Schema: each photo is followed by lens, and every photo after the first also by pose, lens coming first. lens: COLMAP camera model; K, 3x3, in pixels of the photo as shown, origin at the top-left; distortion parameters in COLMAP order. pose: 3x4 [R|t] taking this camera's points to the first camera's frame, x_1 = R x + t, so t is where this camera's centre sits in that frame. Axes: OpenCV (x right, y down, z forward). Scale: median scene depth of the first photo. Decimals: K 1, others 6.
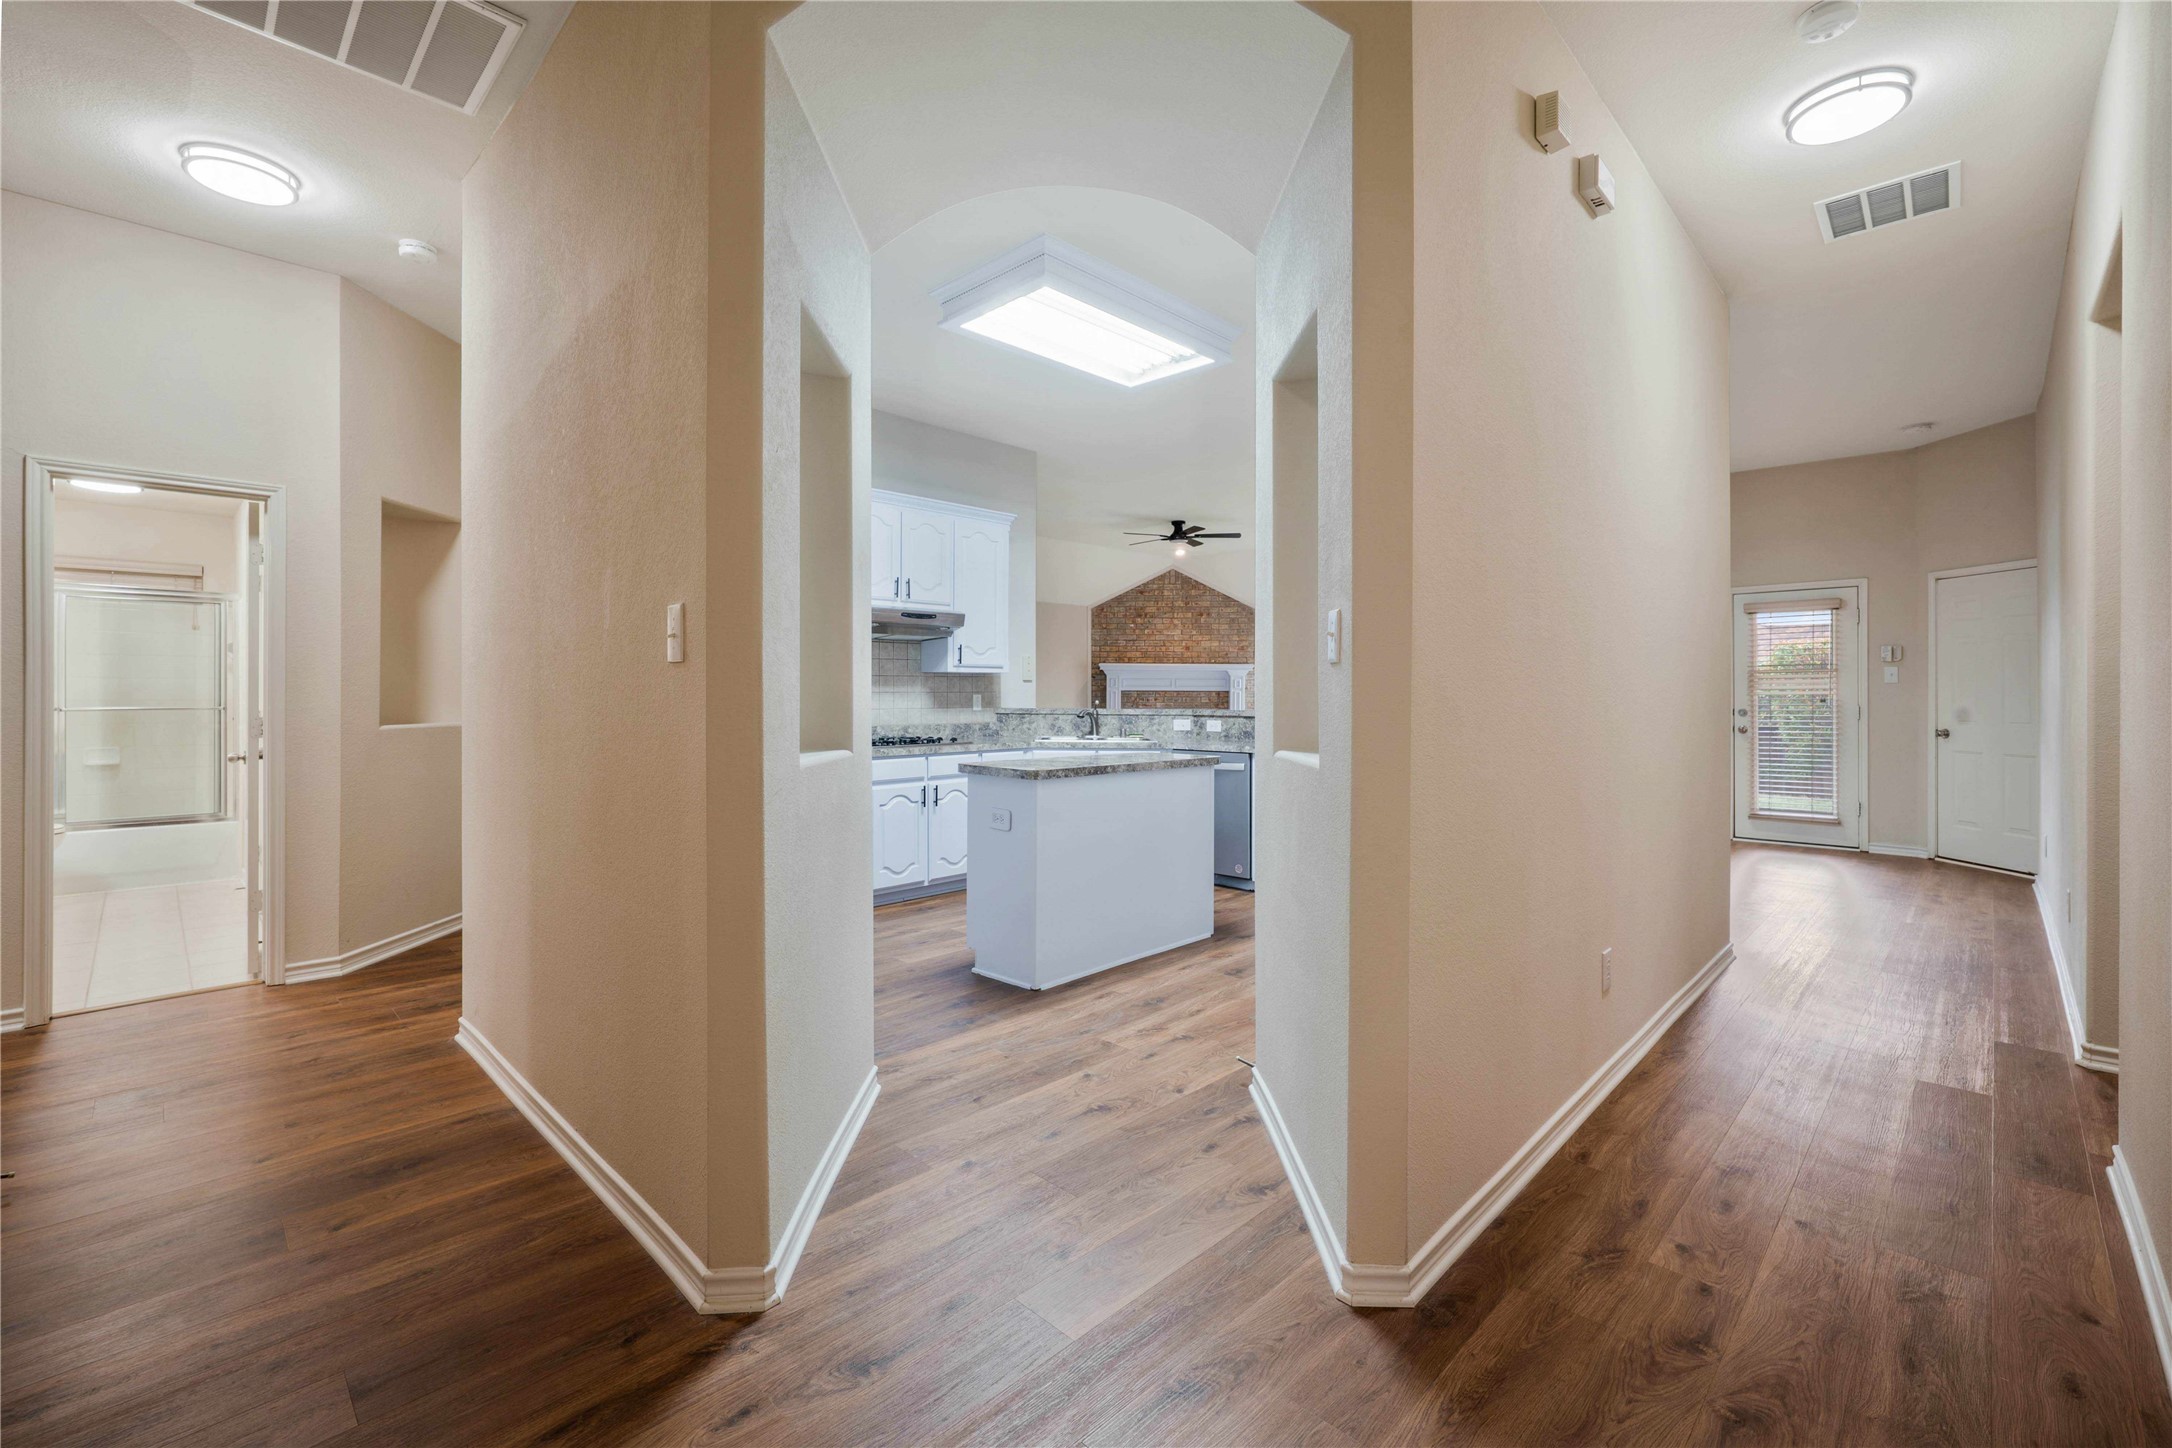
lens RADIAL K [[944.9, 0, 1085.9], [0, 944.9, 698.0], [0, 0, 1]] dist [-0.001765, -0.000277]
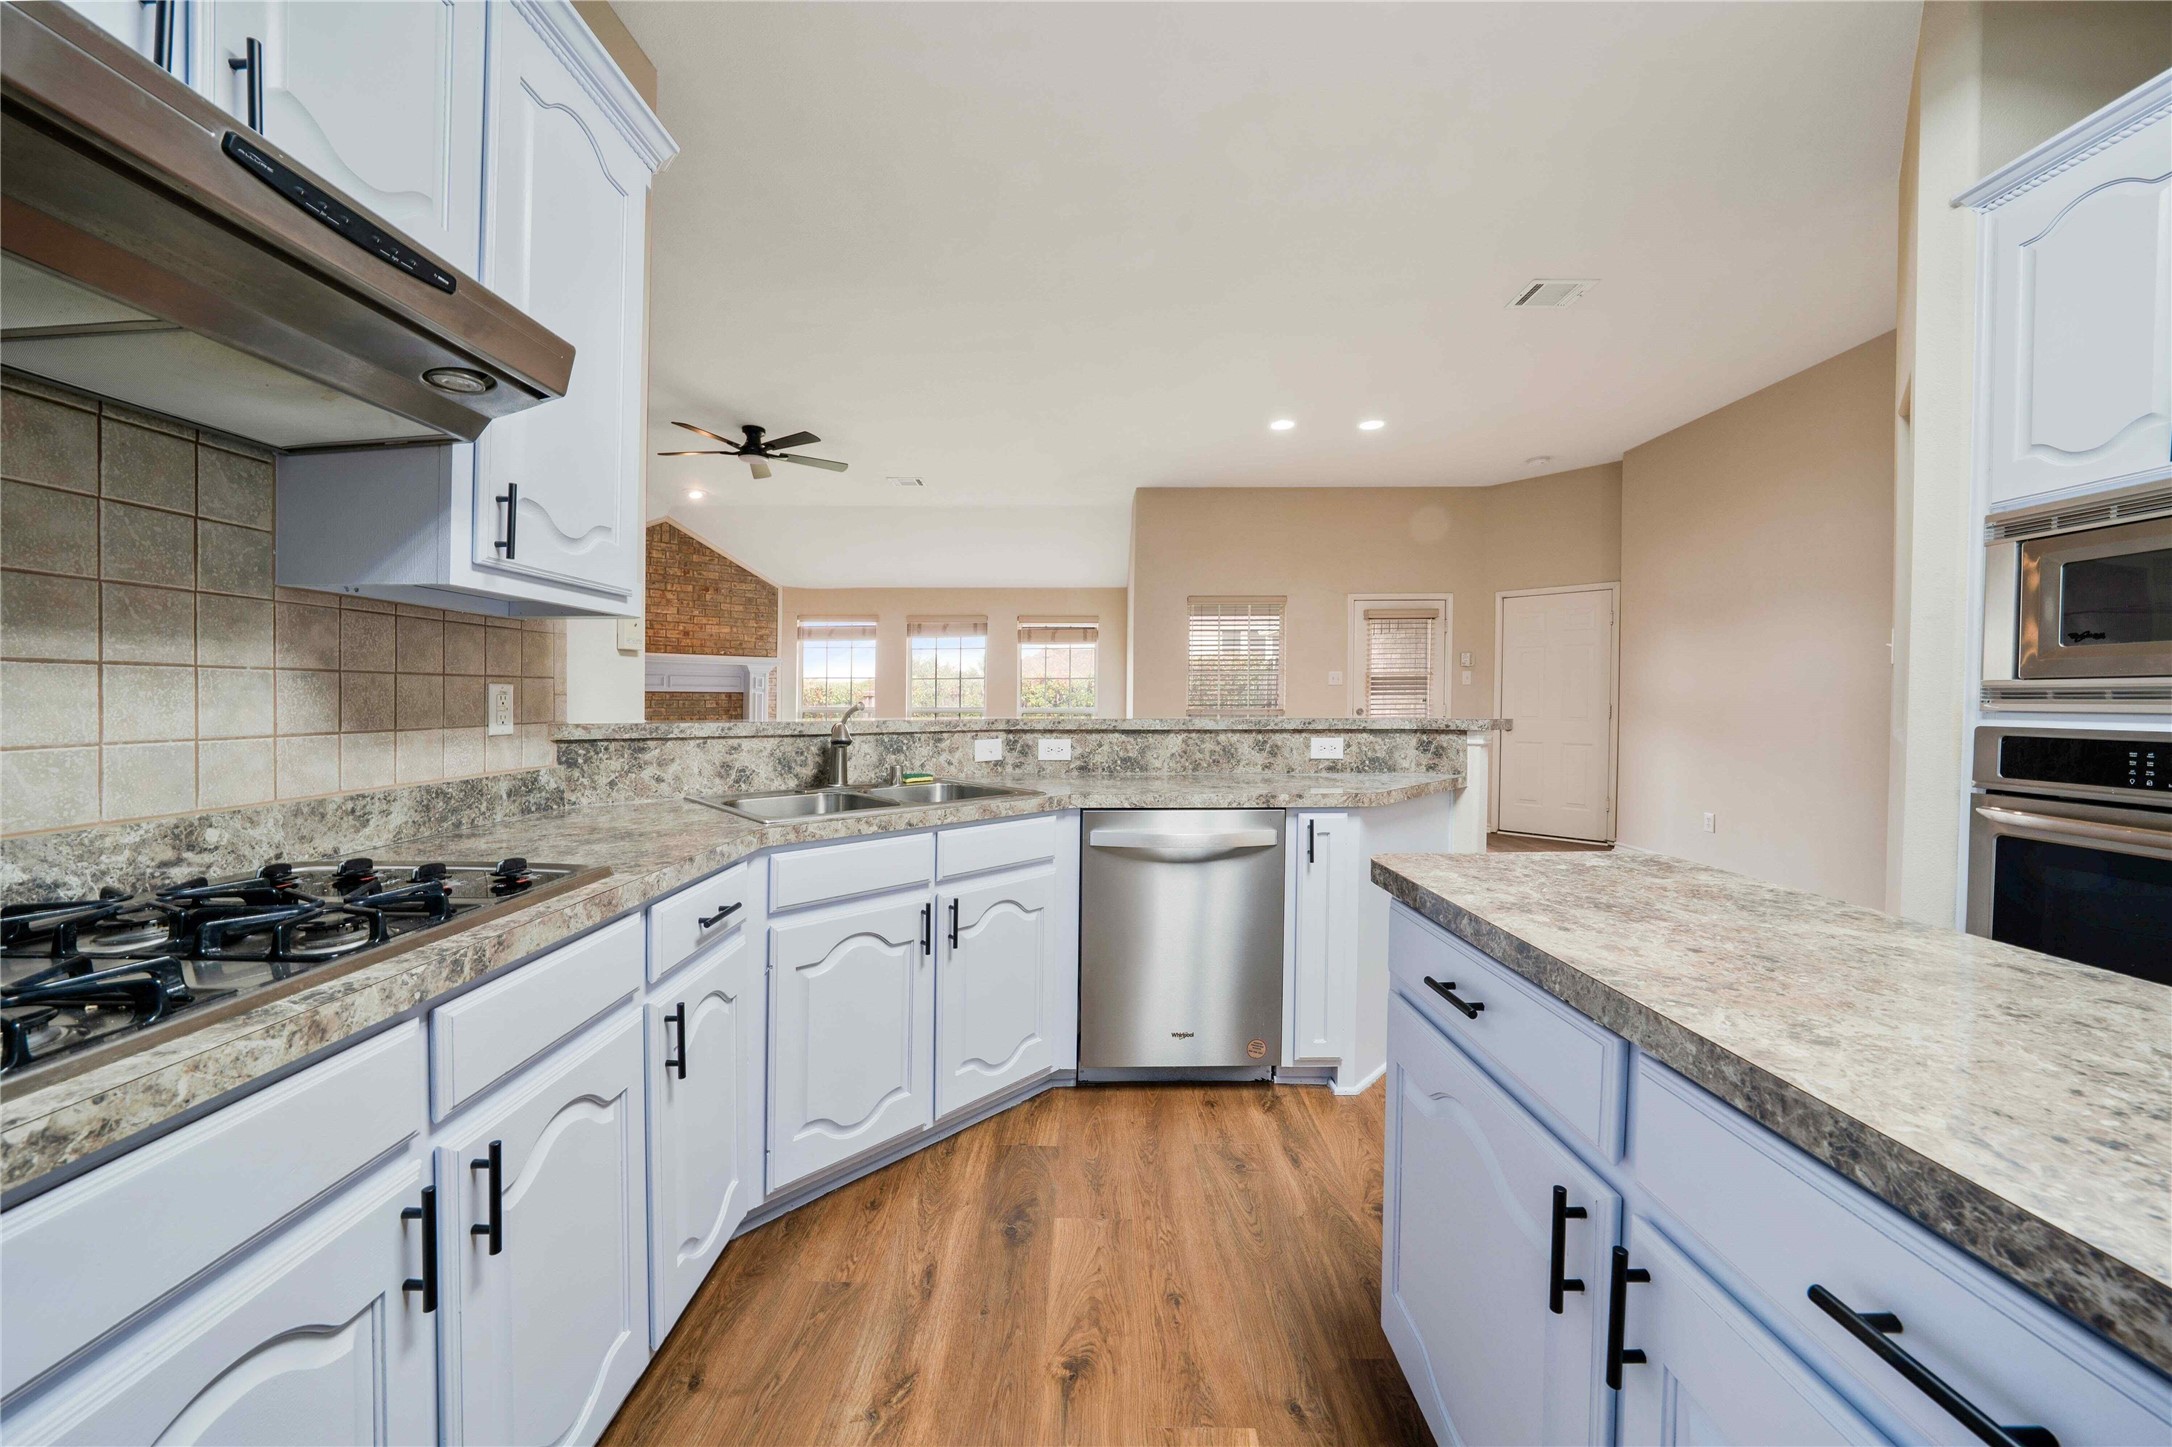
lens RADIAL K [[777.2, 0, 1093.5], [0, 777.2, 705.1], [0, 0, 1]] dist [-0.025279, 0.005714]
pose [[0.721898, -0.006185, 0.691972, -0.144653], [0.004721, 0.999981, 0.004014, 0.003040], [-0.691983, 0.000369, 0.721913, 0.656516]]
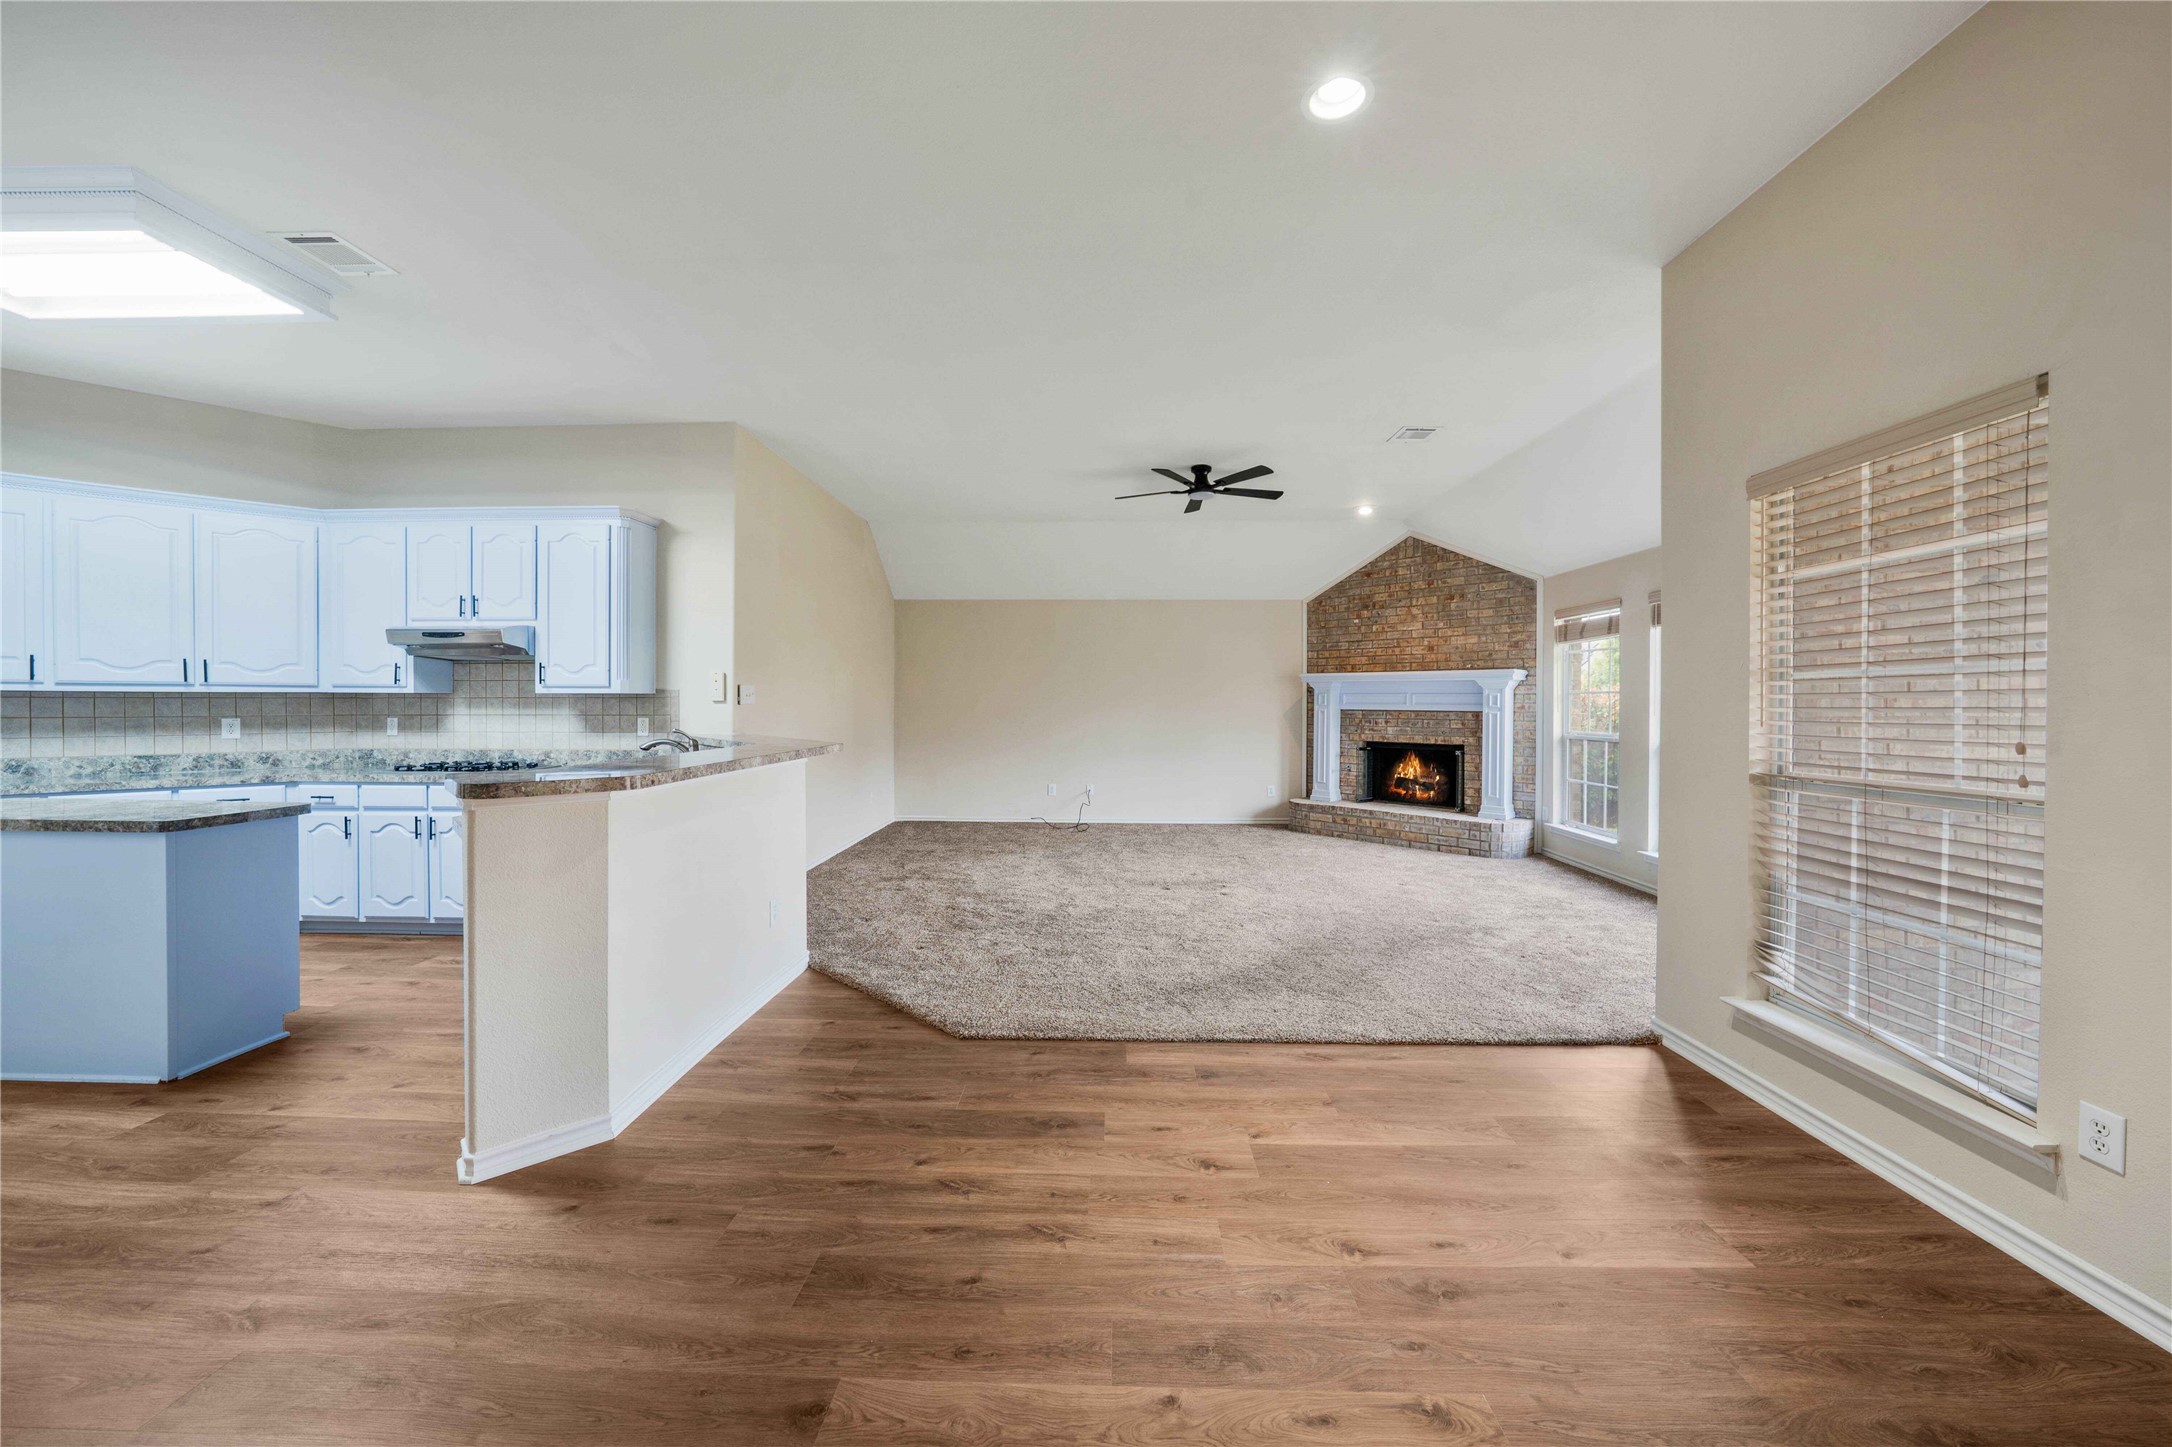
lens RADIAL K [[797.5, 0, 1064.0], [0, 797.5, 714.1], [0, 0, 1]] dist [-0.032193, 0.009959]
pose [[0.661401, 0.012412, -0.749930, 0.675332], [-0.007034, 0.999922, 0.010346, -0.017018], [0.749999, -0.001567, 0.661437, 0.781079]]
